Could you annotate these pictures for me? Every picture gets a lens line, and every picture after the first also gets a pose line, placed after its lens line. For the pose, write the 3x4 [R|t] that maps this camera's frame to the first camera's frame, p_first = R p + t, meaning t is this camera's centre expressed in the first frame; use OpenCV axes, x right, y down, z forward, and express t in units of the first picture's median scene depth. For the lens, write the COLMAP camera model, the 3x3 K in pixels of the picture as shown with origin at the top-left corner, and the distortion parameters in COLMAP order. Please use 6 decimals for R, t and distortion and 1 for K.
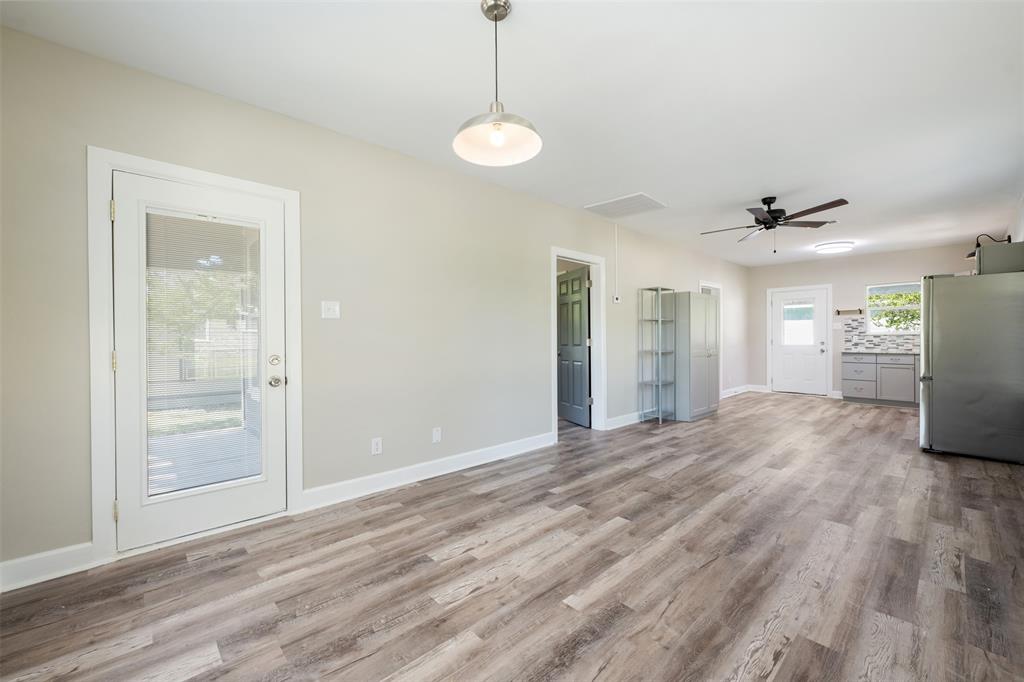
lens RADIAL K [[409.9, 0, 512.3], [0, 409.9, 340.4], [0, 0, 1]] dist [-0.000978, 0.000243]
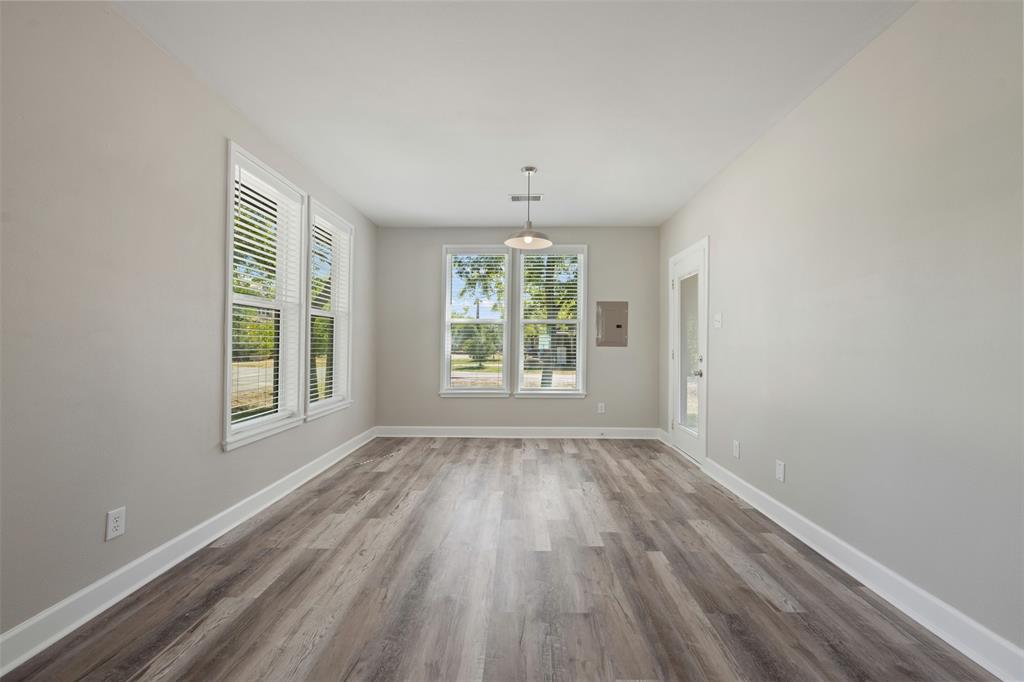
lens RADIAL K [[409.9, 0, 513.0], [0, 409.9, 343.6], [0, 0, 1]] dist [-0.000978, 0.000243]
pose [[-0.694720, 0.000860, -0.719280, 0.774756], [-0.004580, 0.999974, 0.005619, -0.008408], [0.719266, 0.007198, -0.694698, 1.275994]]
